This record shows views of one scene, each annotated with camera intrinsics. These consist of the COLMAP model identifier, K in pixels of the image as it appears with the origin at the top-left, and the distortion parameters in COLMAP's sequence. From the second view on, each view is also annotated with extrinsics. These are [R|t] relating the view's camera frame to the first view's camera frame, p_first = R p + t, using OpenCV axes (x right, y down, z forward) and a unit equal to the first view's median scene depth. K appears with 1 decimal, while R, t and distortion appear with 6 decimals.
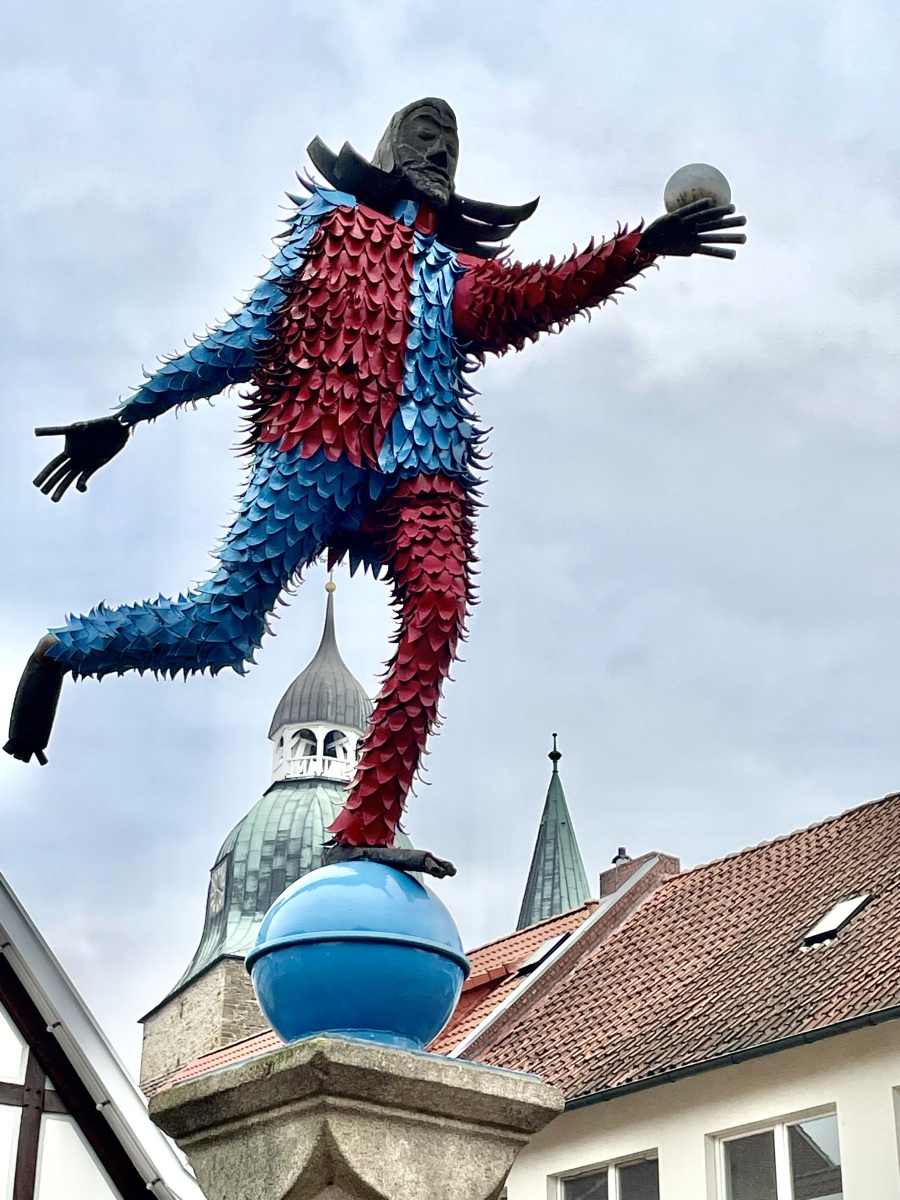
lens RADIAL K [[2157.1, 0, 450.0], [0, 2157.1, 600.0], [0, 0, 1]] dist [0.163375, -0.143342]
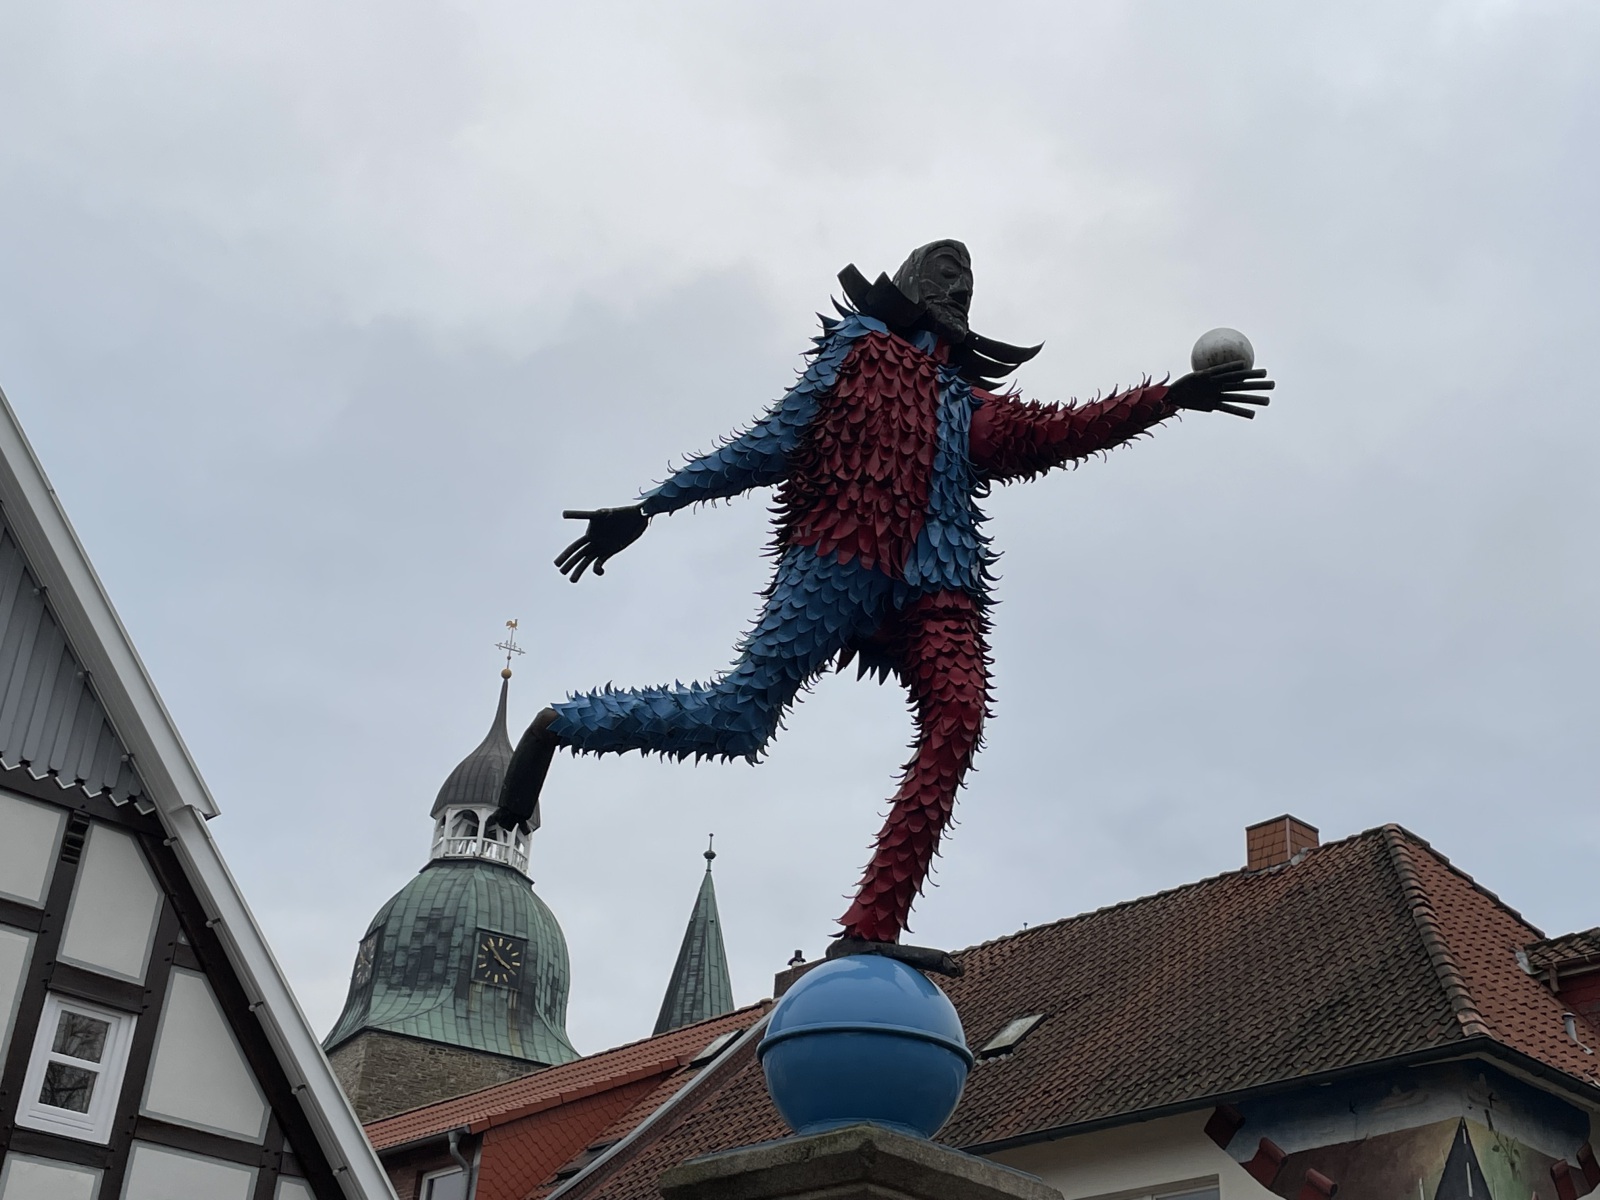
lens RADIAL K [[2060.5, 0, 811.0], [0, 2060.5, 588.4], [0, 0, 1]] dist [0.174612, -0.362066]
pose [[0.991057, 0.094044, 0.094663, -0.163005], [-0.088555, 0.994225, -0.060612, 0.007626], [-0.099817, 0.051687, 0.993662, 0.004318]]
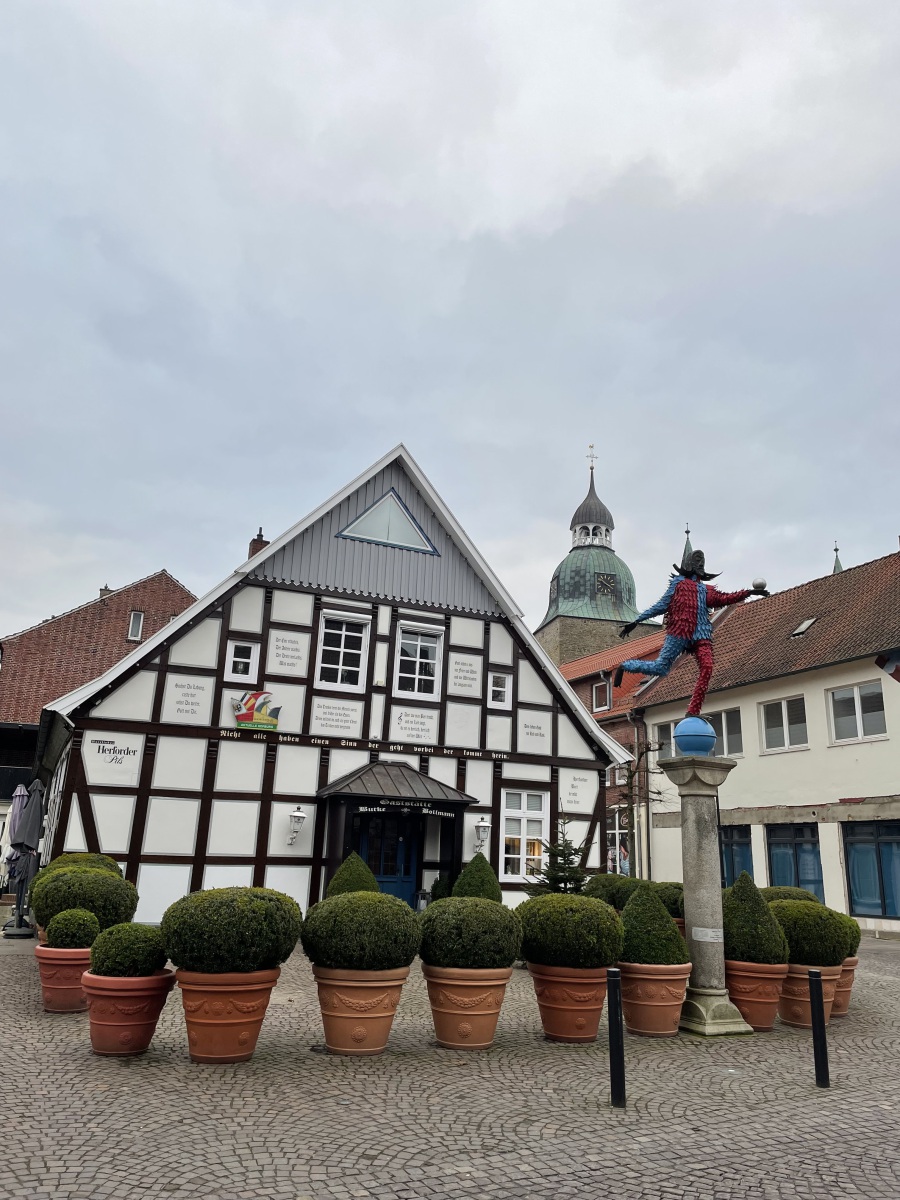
lens RADIAL K [[890.6, 0, 450.0], [0, 890.6, 600.0], [0, 0, 1]] dist [0.071040, -0.001357]
pose [[0.977724, -0.035830, -0.206812, -0.143952], [0.068680, 0.985693, 0.153921, -0.479874], [0.198338, -0.164696, 0.966197, -1.051720]]
